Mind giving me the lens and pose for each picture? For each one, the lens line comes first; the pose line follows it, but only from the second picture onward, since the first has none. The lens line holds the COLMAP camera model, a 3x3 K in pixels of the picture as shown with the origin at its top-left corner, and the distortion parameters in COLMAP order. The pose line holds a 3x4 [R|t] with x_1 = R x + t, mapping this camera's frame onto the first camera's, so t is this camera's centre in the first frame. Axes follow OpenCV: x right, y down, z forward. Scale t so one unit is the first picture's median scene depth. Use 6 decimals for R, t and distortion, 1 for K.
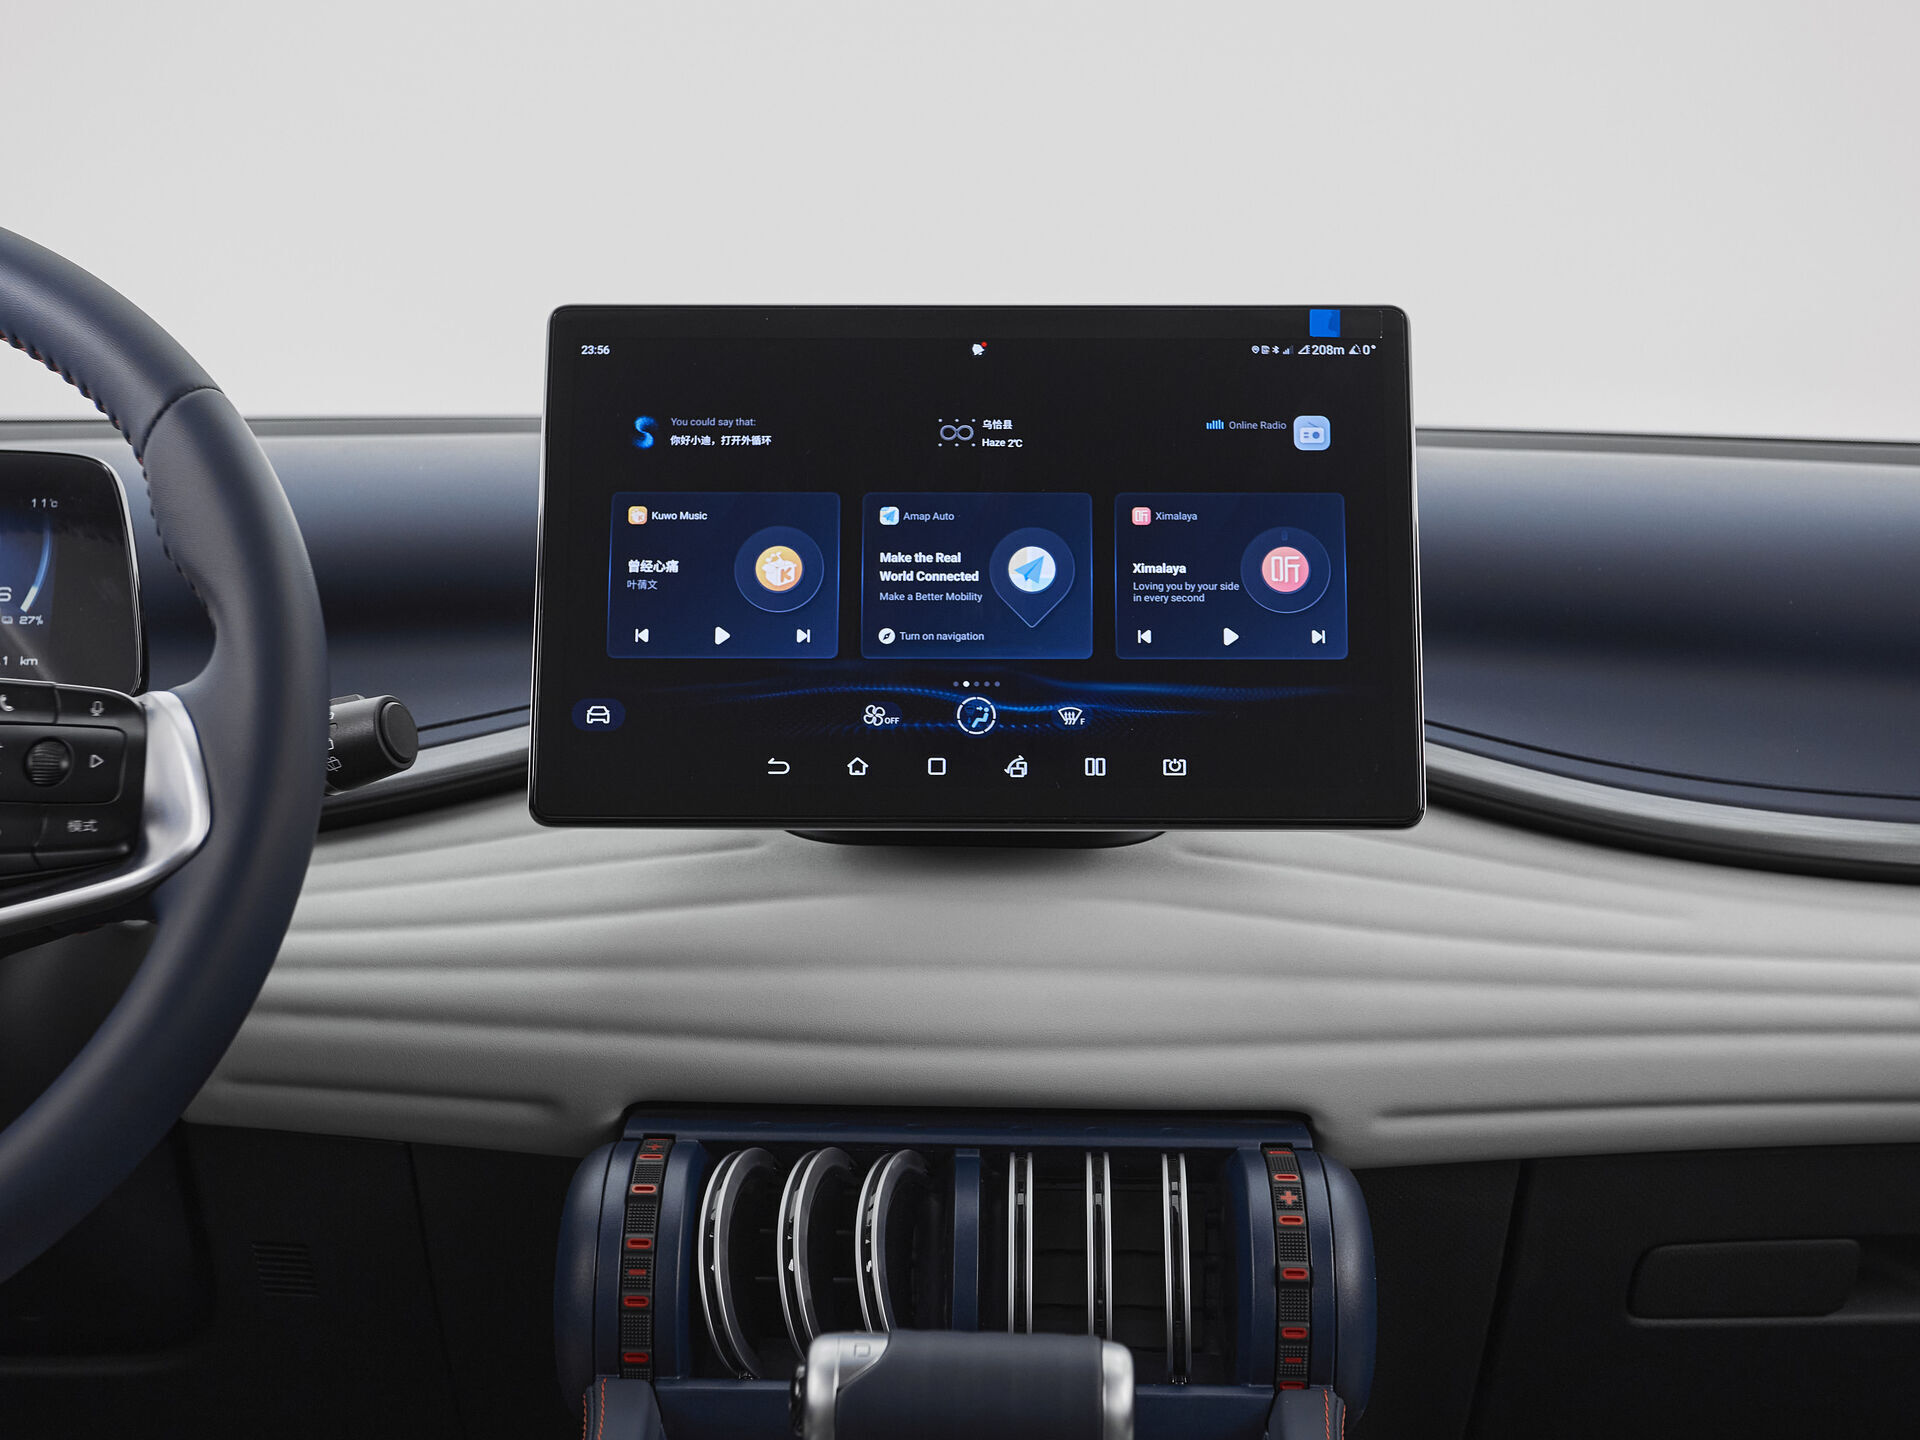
lens RADIAL K [[2614.6, 0, 944.0], [0, 2614.6, 713.1], [0, 0, 1]] dist [0.020674, 0.000000]
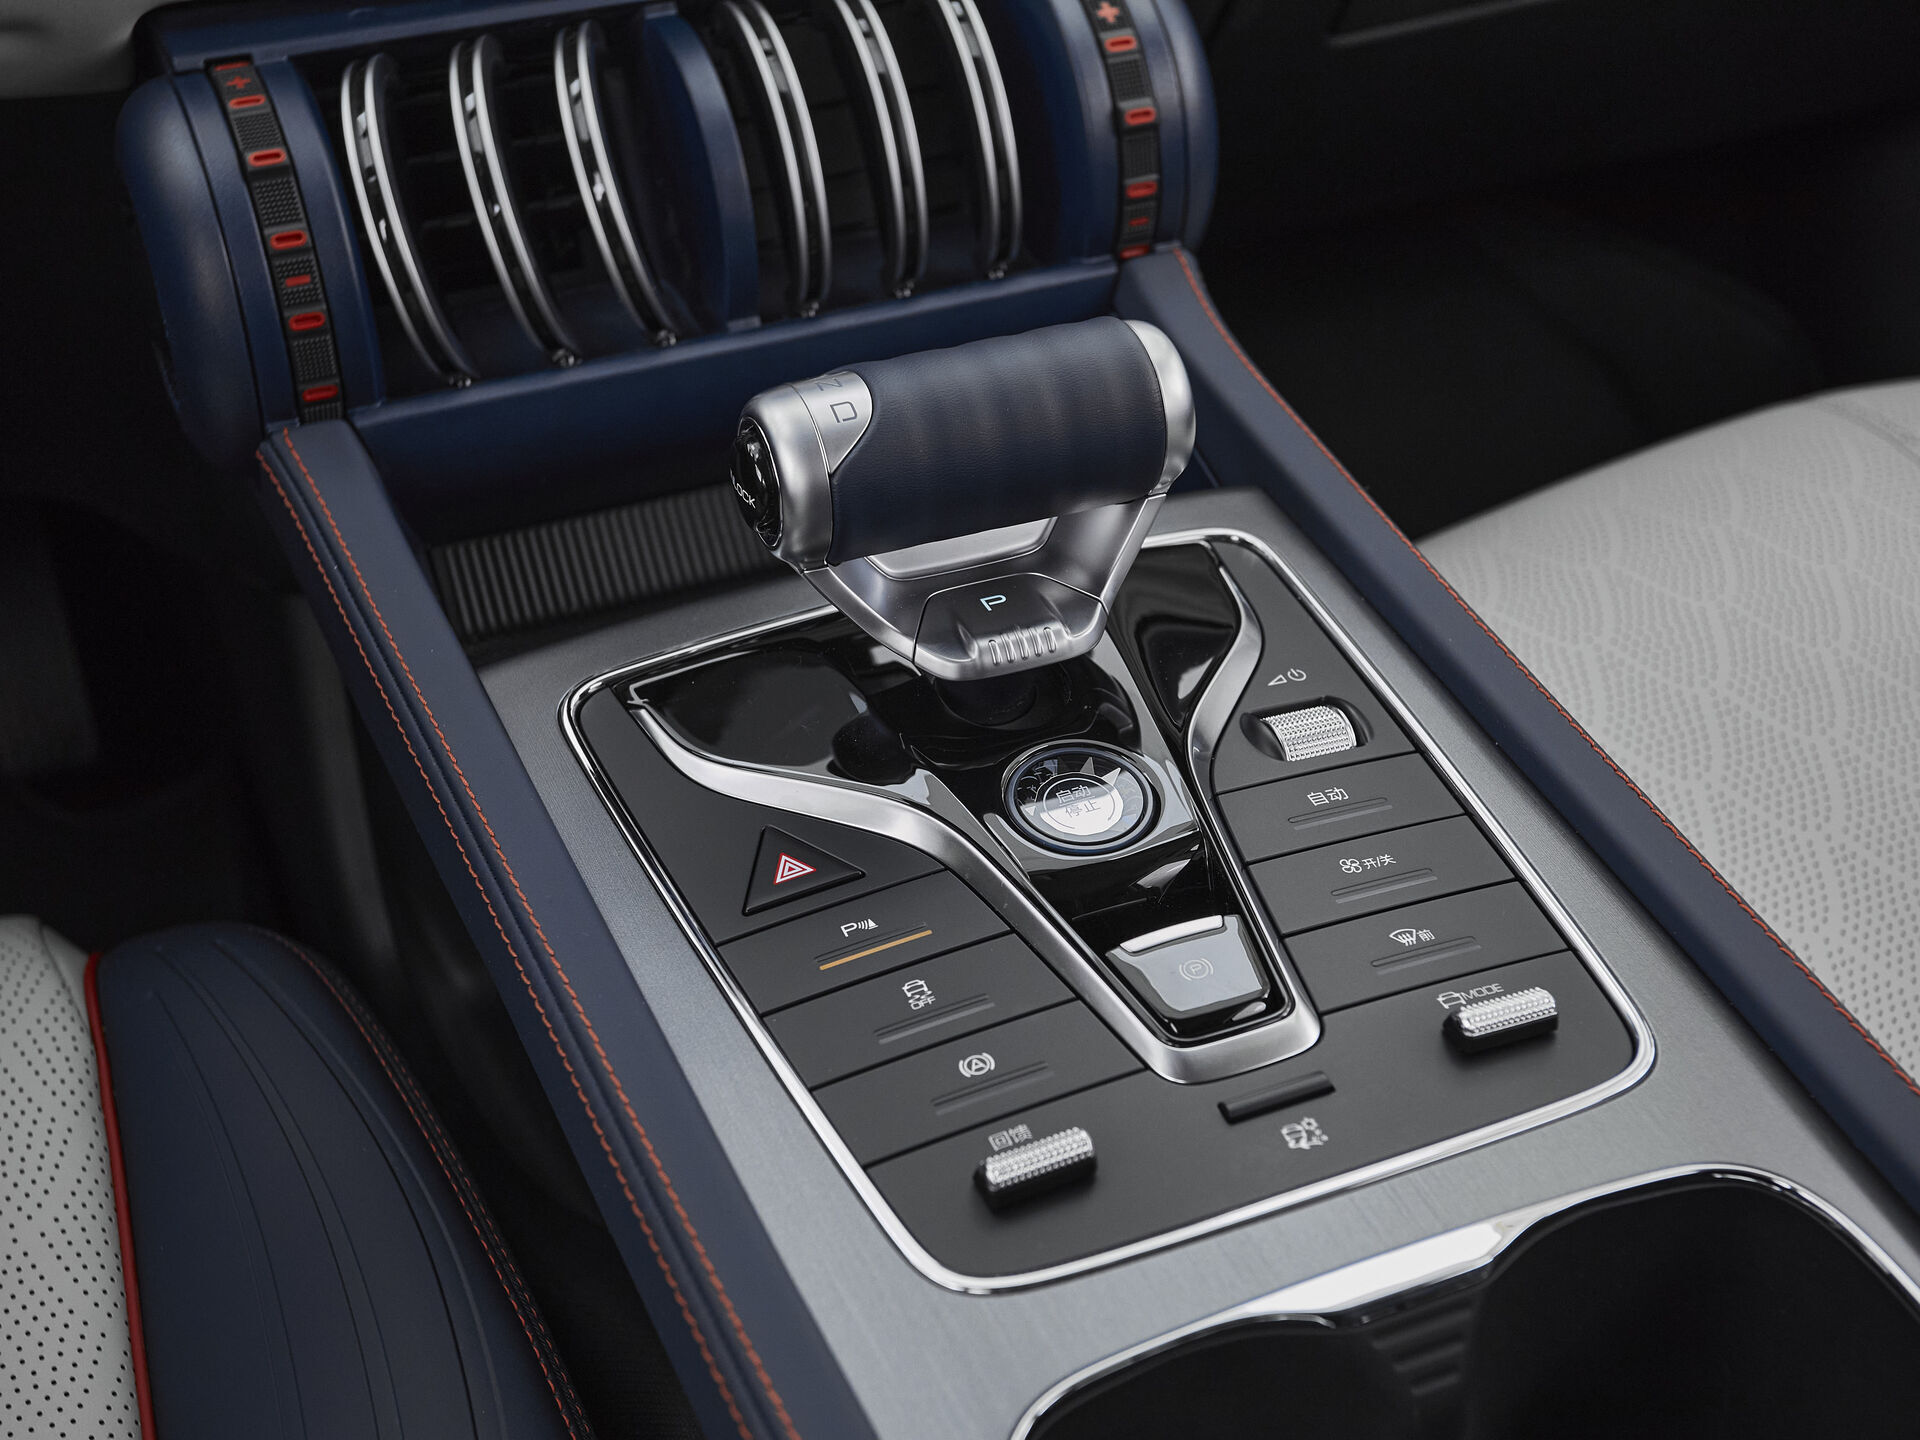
lens RADIAL K [[2614.6, 0, 938.7], [0, 2614.6, 815.1], [0, 0, 1]] dist [0.020674, 0.000000]
pose [[0.917614, -0.260847, 0.299905, -0.203158], [0.052435, 0.827379, 0.559191, -0.050801], [-0.393998, -0.497396, 0.772893, 0.310510]]
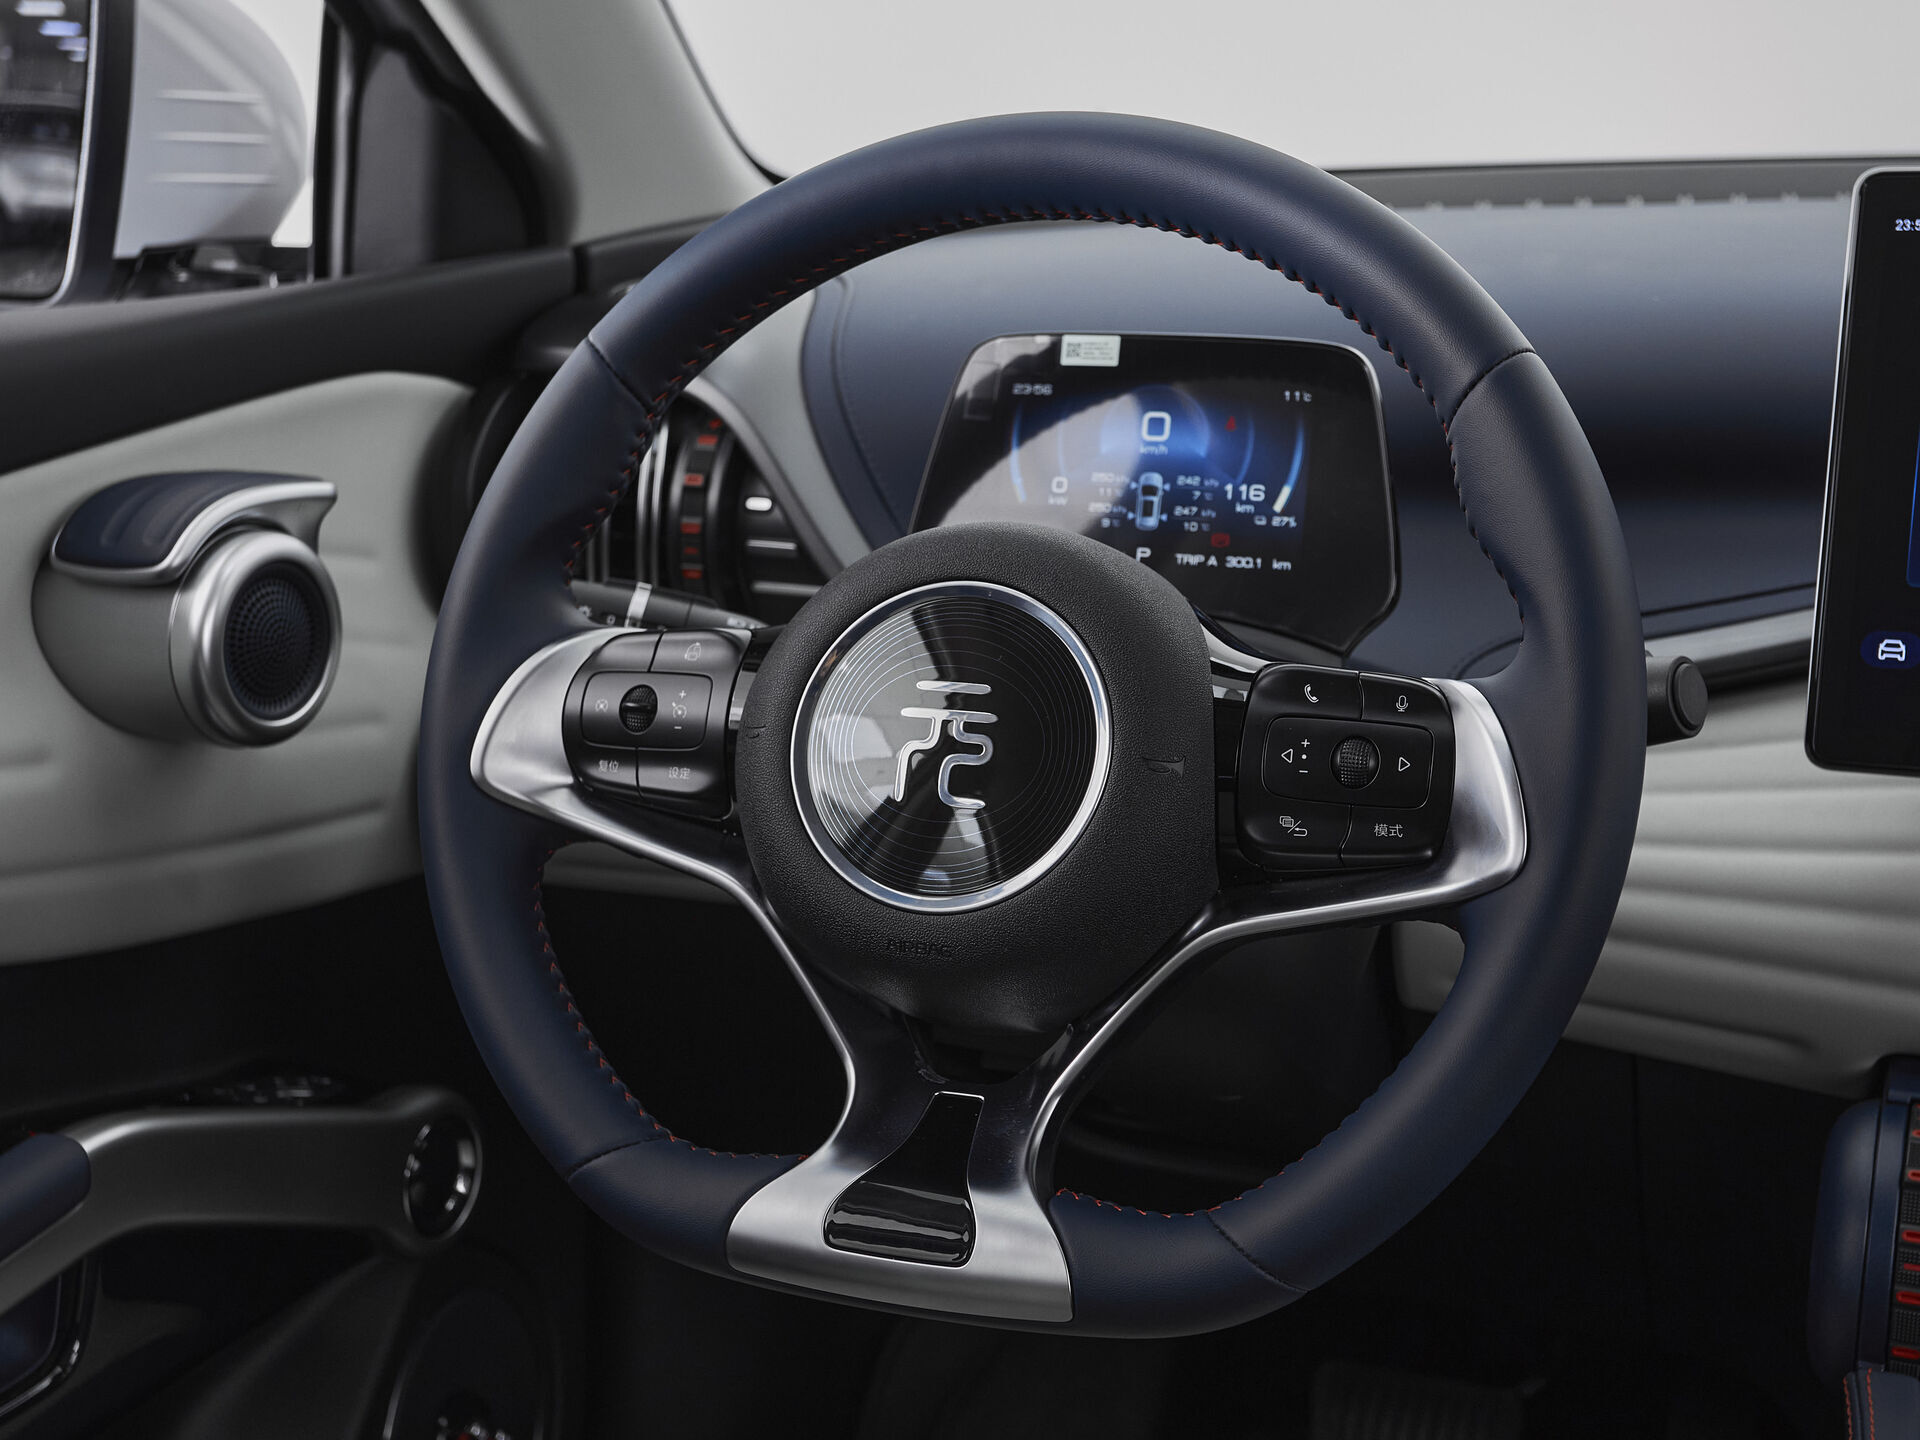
lens RADIAL K [[2614.6, 0, 933.7], [0, 2614.6, 737.5], [0, 0, 1]] dist [0.020674, 0.000000]
pose [[0.931178, 0.073223, -0.357136, -0.119369], [-0.001470, 0.980368, 0.197171, -0.154031], [0.364562, -0.183076, 0.913005, 0.047287]]
